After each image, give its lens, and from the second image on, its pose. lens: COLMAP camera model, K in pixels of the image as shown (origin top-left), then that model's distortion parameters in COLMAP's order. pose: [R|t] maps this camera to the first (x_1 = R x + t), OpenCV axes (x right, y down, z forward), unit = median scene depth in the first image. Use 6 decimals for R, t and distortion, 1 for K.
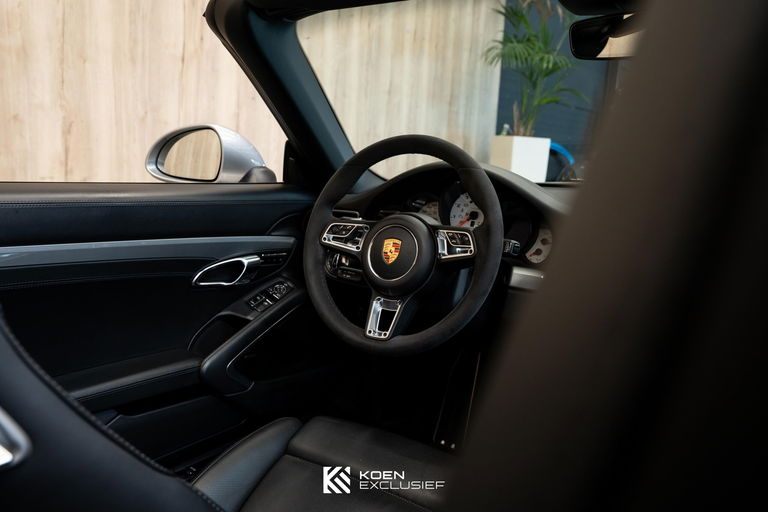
lens RADIAL K [[668.7, 0, 382.4], [0, 668.7, 259.6], [0, 0, 1]] dist [-0.041869, 0.001641]
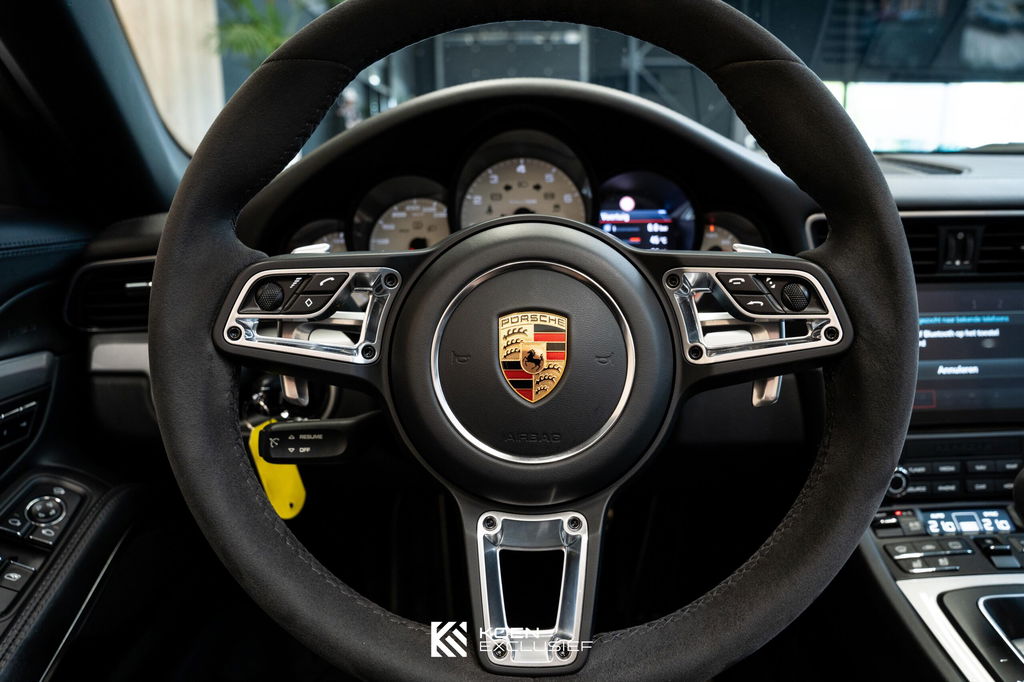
lens RADIAL K [[732.4, 0, 485.7], [0, 732.4, 329.3], [0, 0, 1]] dist [-0.071432, 0.038111]
pose [[0.844792, -0.129814, 0.519110, -0.163194], [0.085359, 0.990397, 0.108757, -0.059184], [-0.528243, -0.047566, 0.847760, 0.742466]]
